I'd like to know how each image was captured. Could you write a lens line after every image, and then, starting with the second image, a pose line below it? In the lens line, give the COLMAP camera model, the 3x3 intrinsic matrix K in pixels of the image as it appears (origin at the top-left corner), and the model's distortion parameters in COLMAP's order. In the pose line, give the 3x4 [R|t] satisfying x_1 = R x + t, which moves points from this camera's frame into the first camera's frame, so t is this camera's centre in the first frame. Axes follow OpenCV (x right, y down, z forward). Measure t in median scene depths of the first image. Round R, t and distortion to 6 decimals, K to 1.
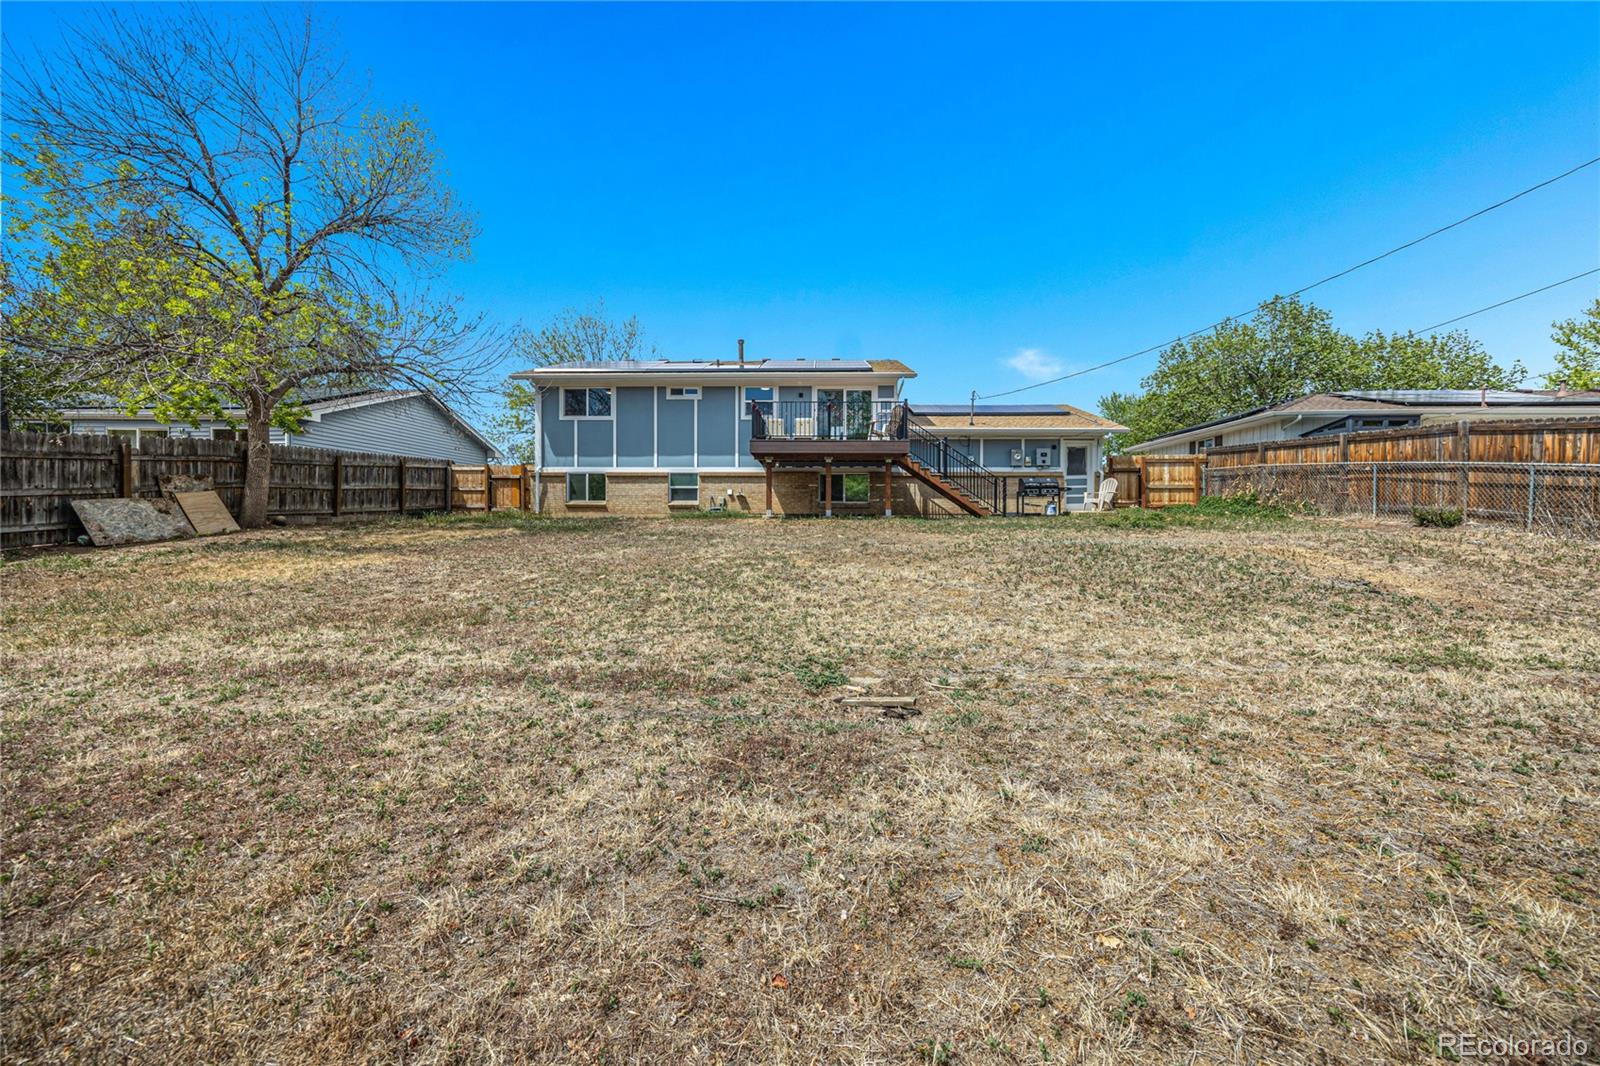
lens RADIAL K [[607.4, 0, 803.1], [0, 607.4, 531.7], [0, 0, 1]] dist [-0.003384, 0.000437]
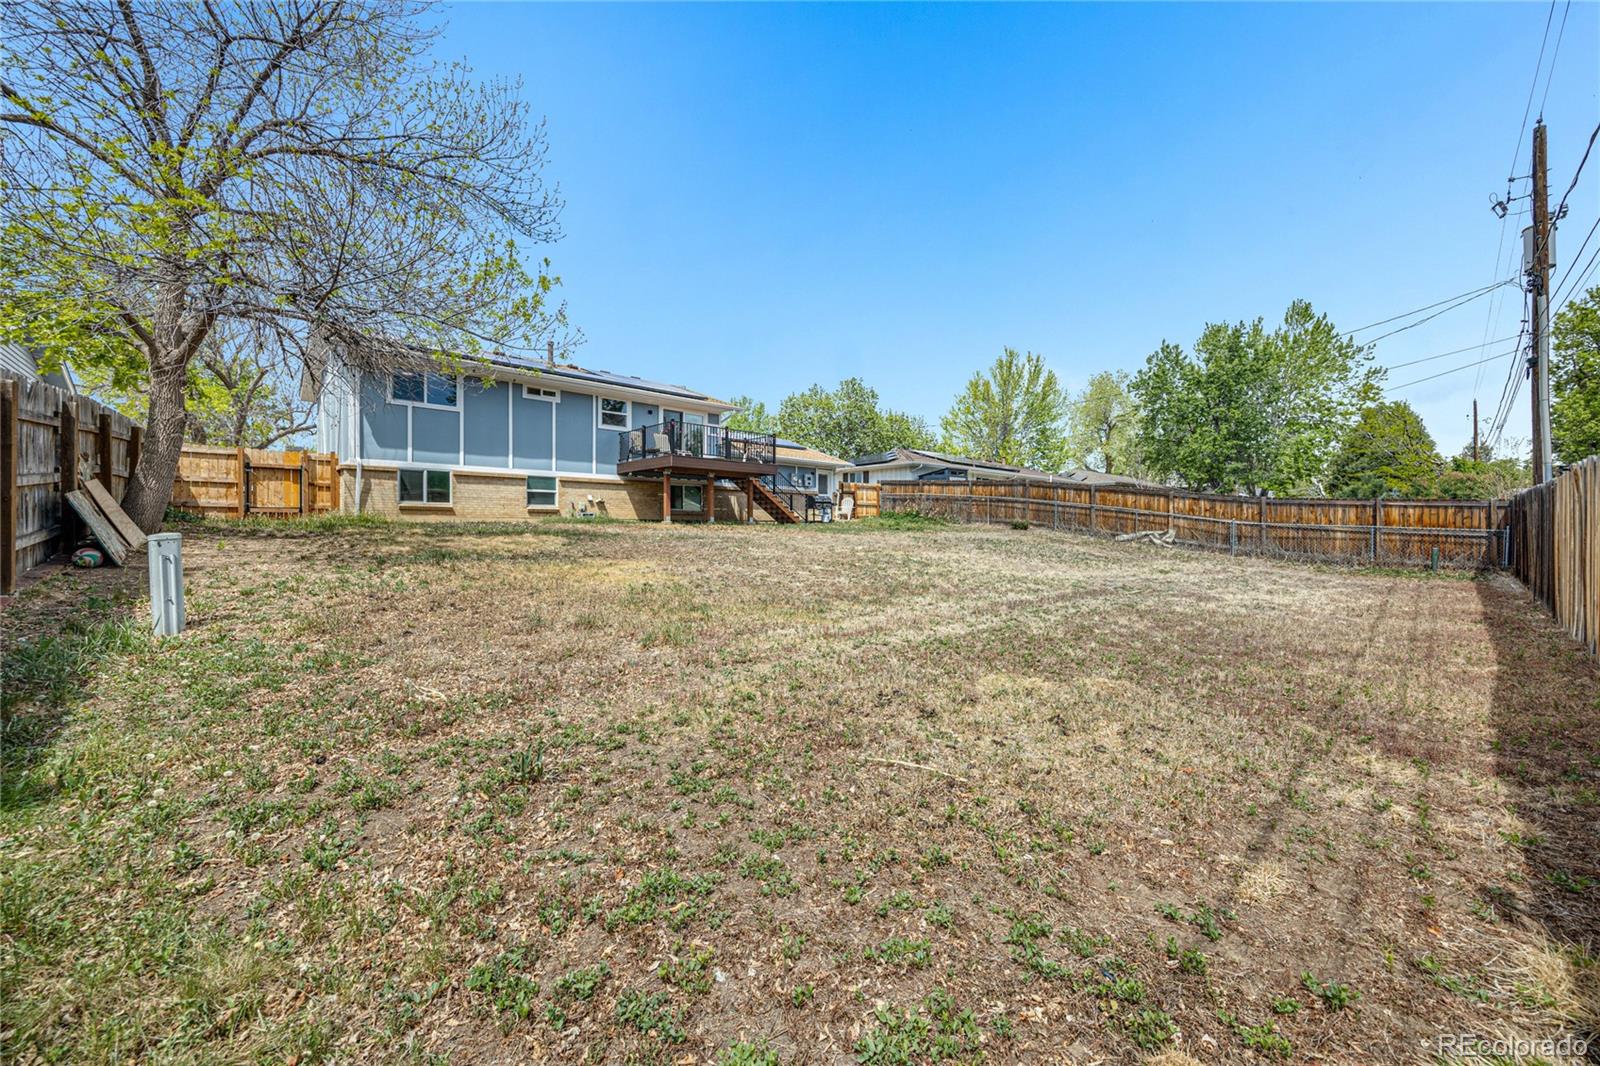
lens RADIAL K [[607.4, 0, 803.1], [0, 607.4, 531.7], [0, 0, 1]] dist [-0.003384, 0.000437]
pose [[0.708049, -0.005126, 0.706145, -0.585439], [0.011037, 0.999932, -0.003808, -0.000259], [-0.706077, 0.010490, 0.708057, 0.023458]]
